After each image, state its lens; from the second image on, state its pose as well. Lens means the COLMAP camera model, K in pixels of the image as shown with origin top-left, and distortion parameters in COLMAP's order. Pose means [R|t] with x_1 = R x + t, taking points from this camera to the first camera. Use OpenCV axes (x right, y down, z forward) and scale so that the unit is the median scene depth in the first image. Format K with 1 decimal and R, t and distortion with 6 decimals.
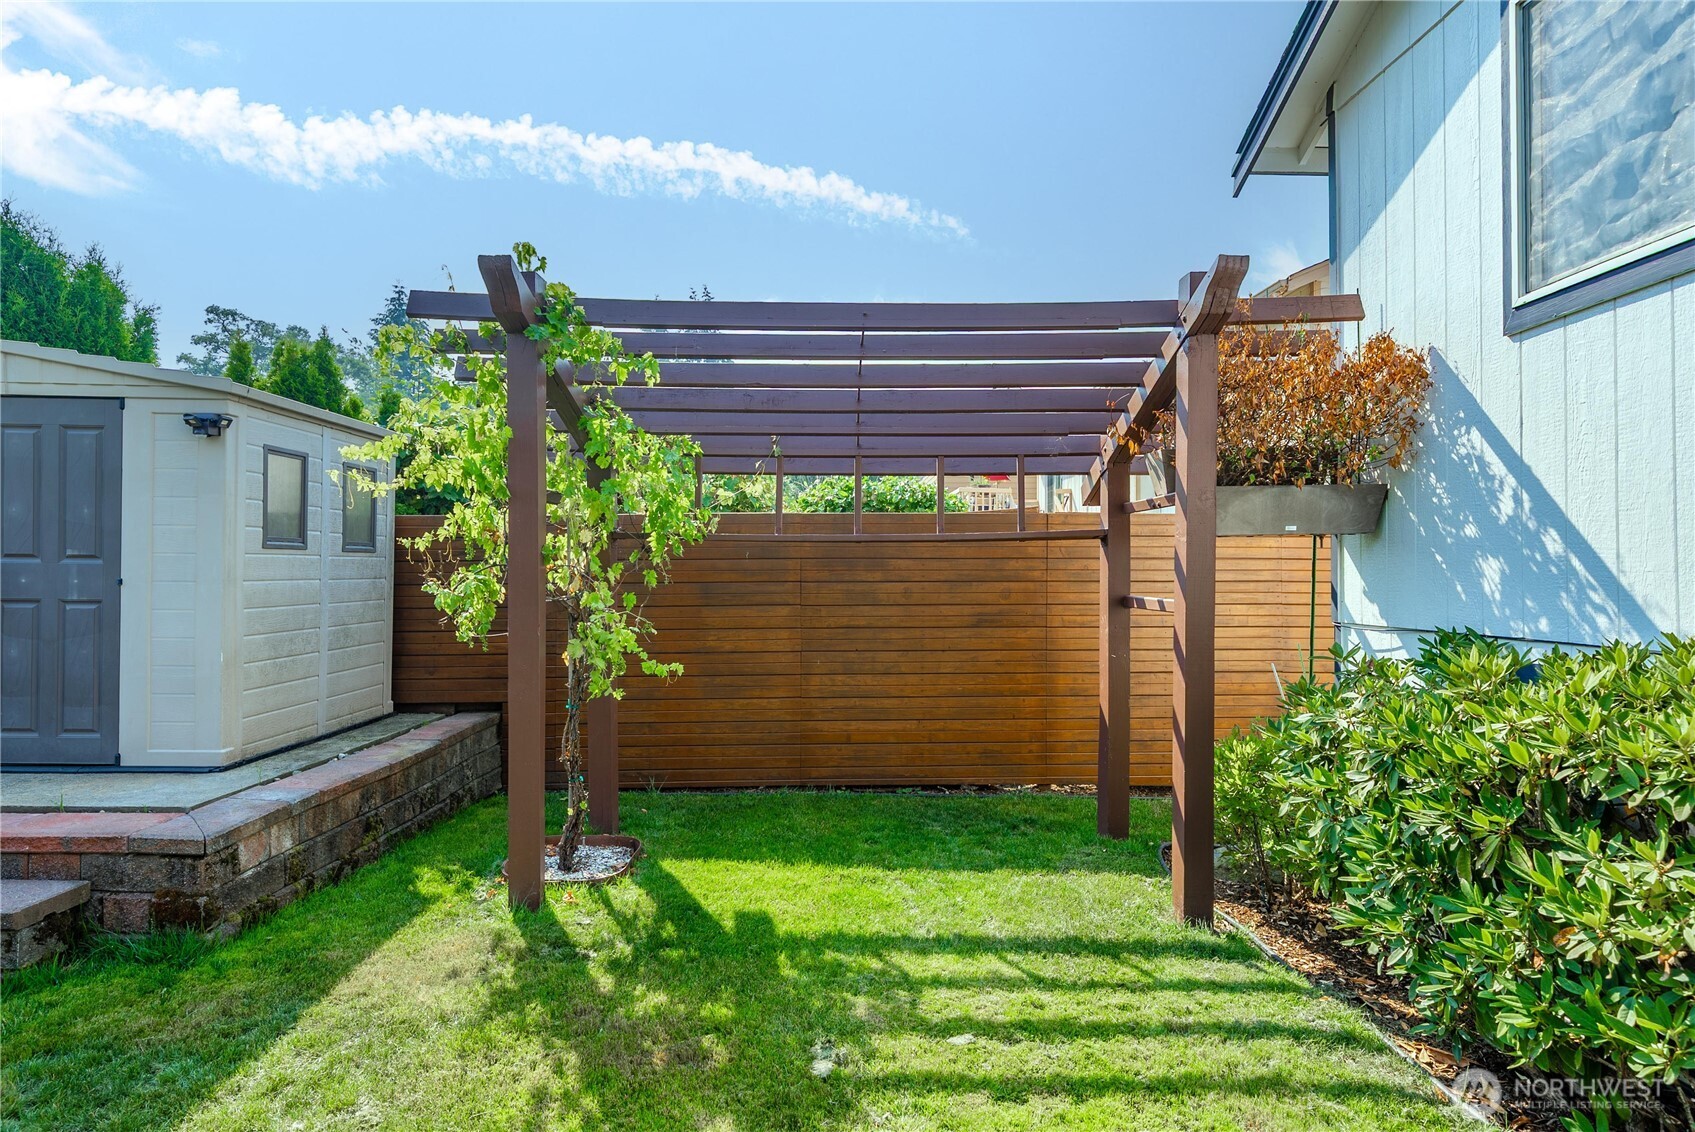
lens RADIAL K [[909.7, 0, 843.8], [0, 909.7, 565.4], [0, 0, 1]] dist [0.003242, 0.000309]
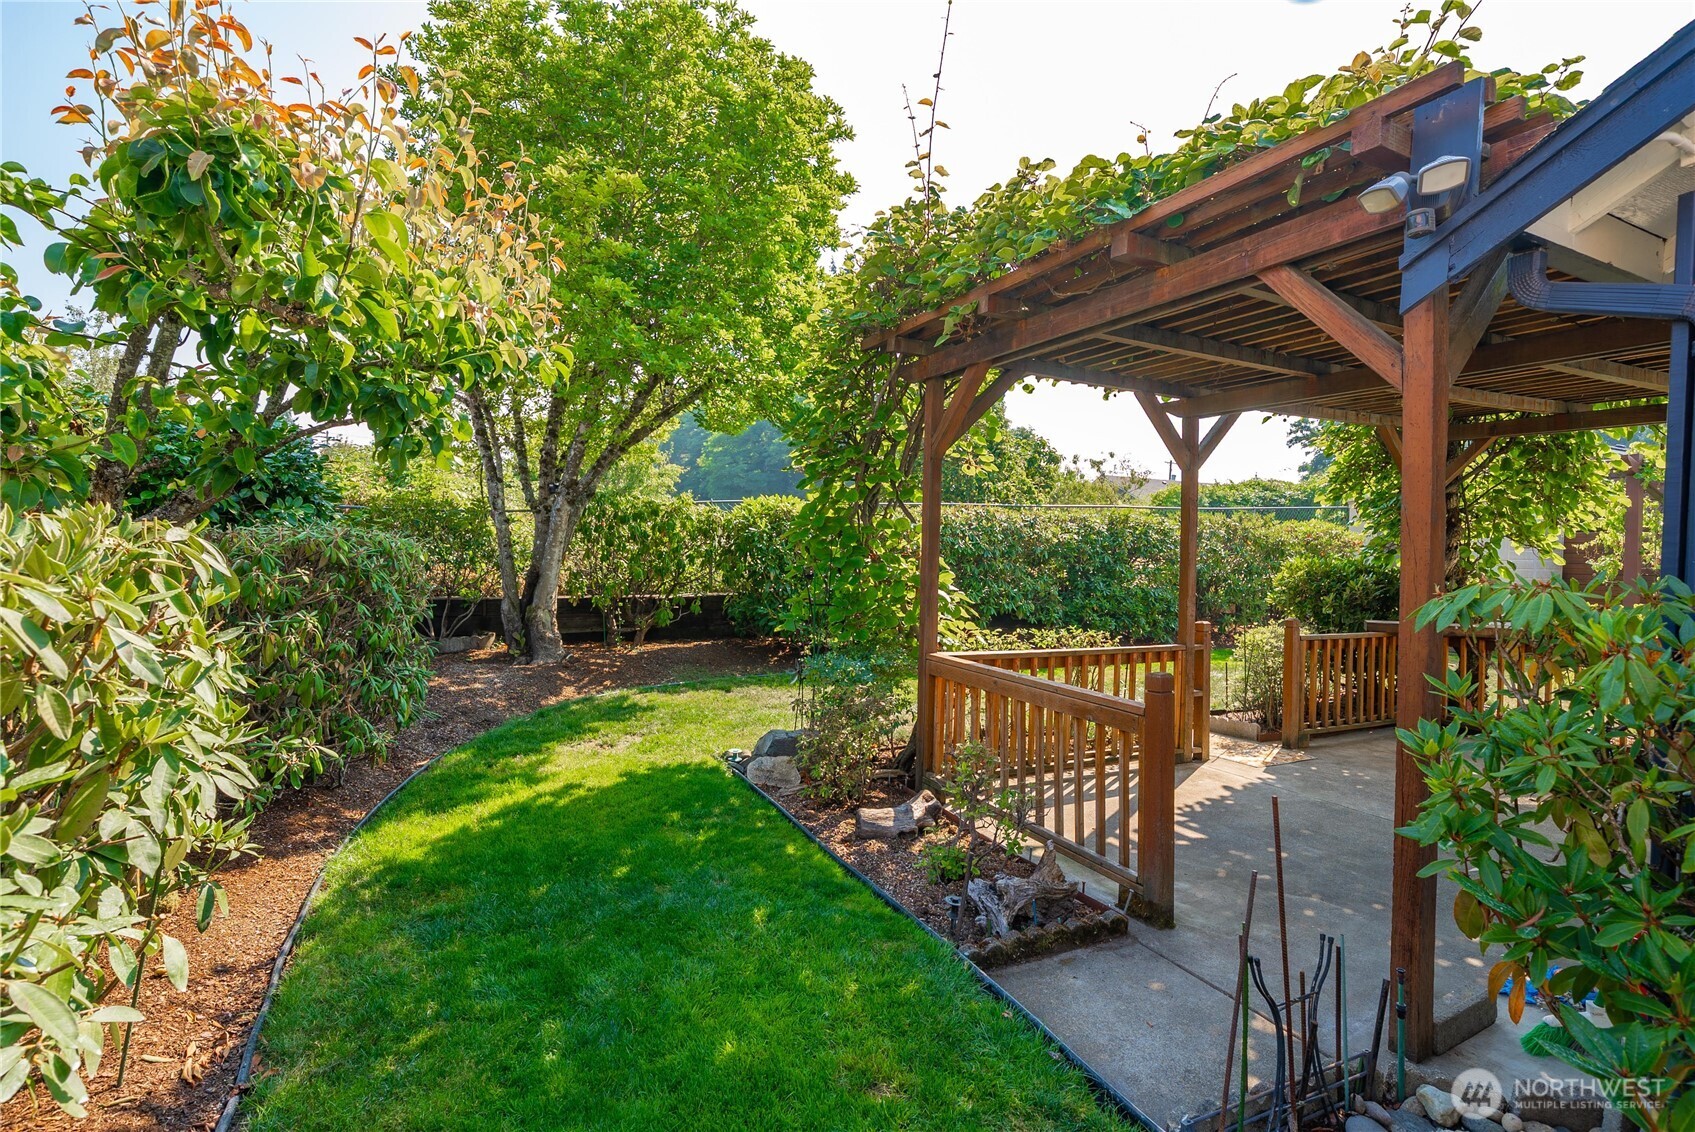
lens RADIAL K [[796.1, 0, 850.1], [0, 796.1, 567.6], [0, 0, 1]] dist [-0.000545, -0.000150]
pose [[0.432269, 0.005192, -0.901730, 0.829850], [-0.001794, 0.999986, 0.004898, 0.034175], [0.901743, -0.000500, 0.432272, -2.267388]]
